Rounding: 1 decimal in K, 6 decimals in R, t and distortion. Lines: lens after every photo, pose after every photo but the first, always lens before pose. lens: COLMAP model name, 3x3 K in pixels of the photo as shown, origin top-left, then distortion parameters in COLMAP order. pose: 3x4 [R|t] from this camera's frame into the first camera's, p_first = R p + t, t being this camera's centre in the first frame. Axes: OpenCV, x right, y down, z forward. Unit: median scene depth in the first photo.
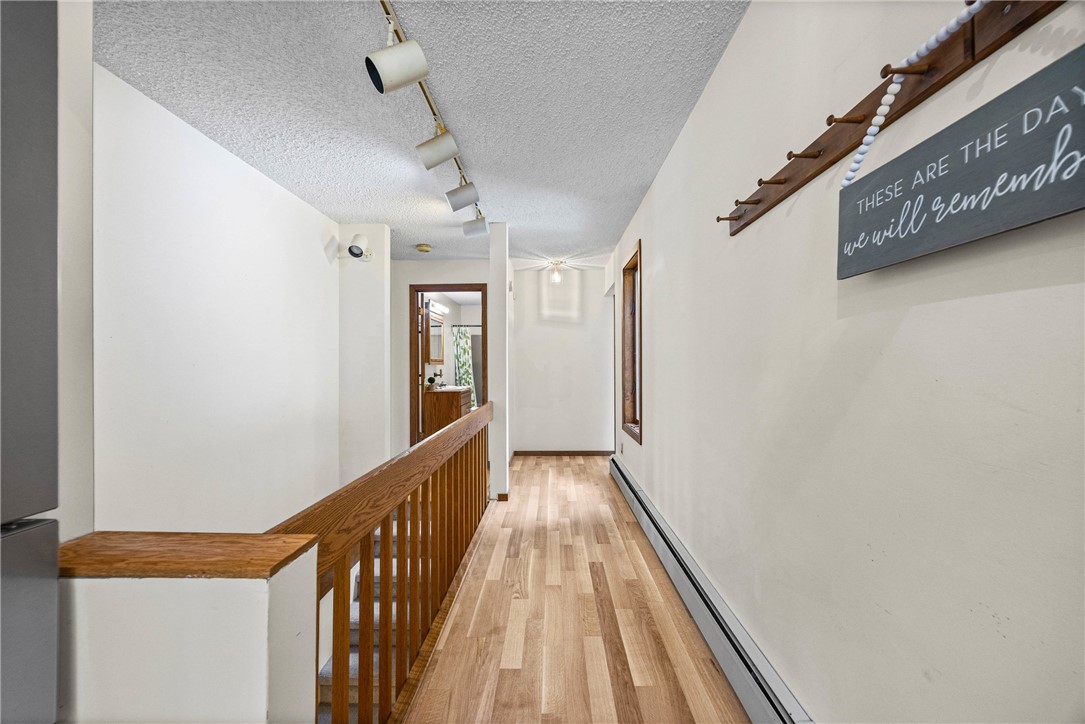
lens RADIAL K [[425.3, 0, 542.3], [0, 425.3, 362.7], [0, 0, 1]] dist [0.002783, 0.000165]
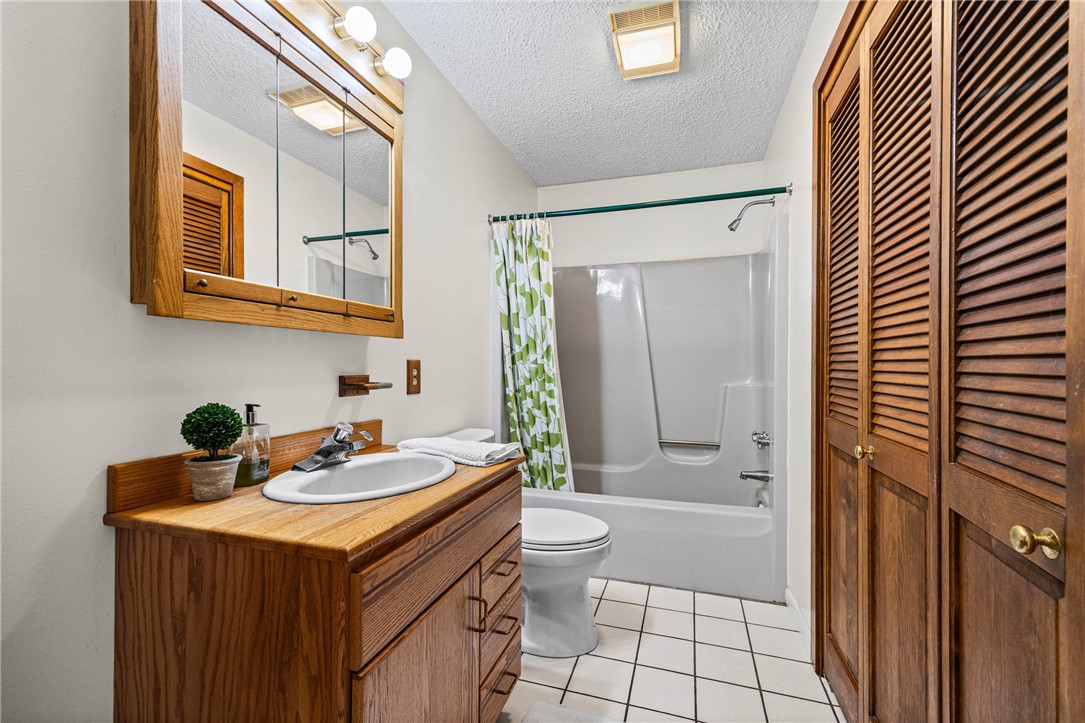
lens RADIAL K [[425.3, 0, 545.5], [0, 425.3, 364.5], [0, 0, 1]] dist [0.002783, 0.000165]
pose [[0.957028, 0.002287, -0.289987, -0.087071], [-0.000507, 0.999981, 0.006213, 0.014375], [0.289995, -0.005799, 0.957010, 0.717733]]
